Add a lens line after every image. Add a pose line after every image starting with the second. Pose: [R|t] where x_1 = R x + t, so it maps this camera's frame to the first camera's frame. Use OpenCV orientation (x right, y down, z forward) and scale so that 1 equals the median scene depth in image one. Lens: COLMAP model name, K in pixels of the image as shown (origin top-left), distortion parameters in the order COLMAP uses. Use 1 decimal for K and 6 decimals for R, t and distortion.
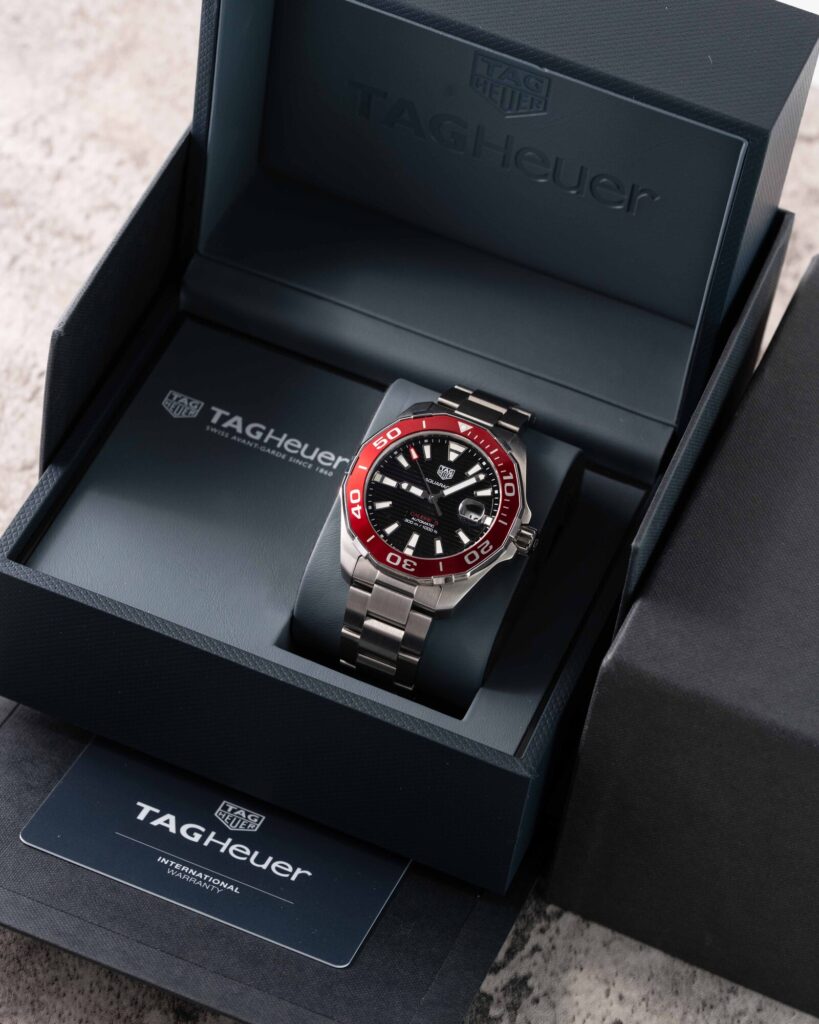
lens RADIAL K [[4299.6, 0, 411.8], [0, 4299.6, 511.1], [0, 0, 1]] dist [-0.060198, 0.000000]
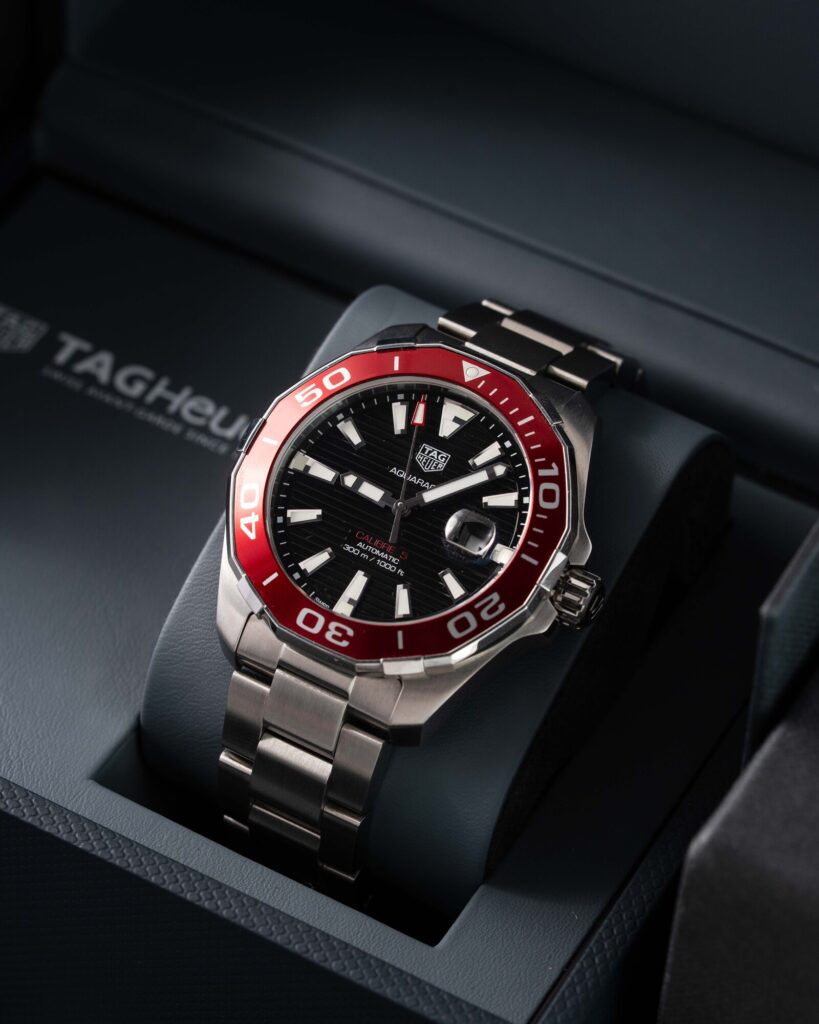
lens RADIAL K [[4299.6, 0, 403.8], [0, 4299.6, 512.0], [0, 0, 1]] dist [-0.060198, 0.000000]
pose [[0.989633, 0.046351, -0.135937, 0.074379], [-0.051126, 0.998184, -0.031844, 0.013799], [0.134214, 0.038463, 0.990206, 0.495066]]
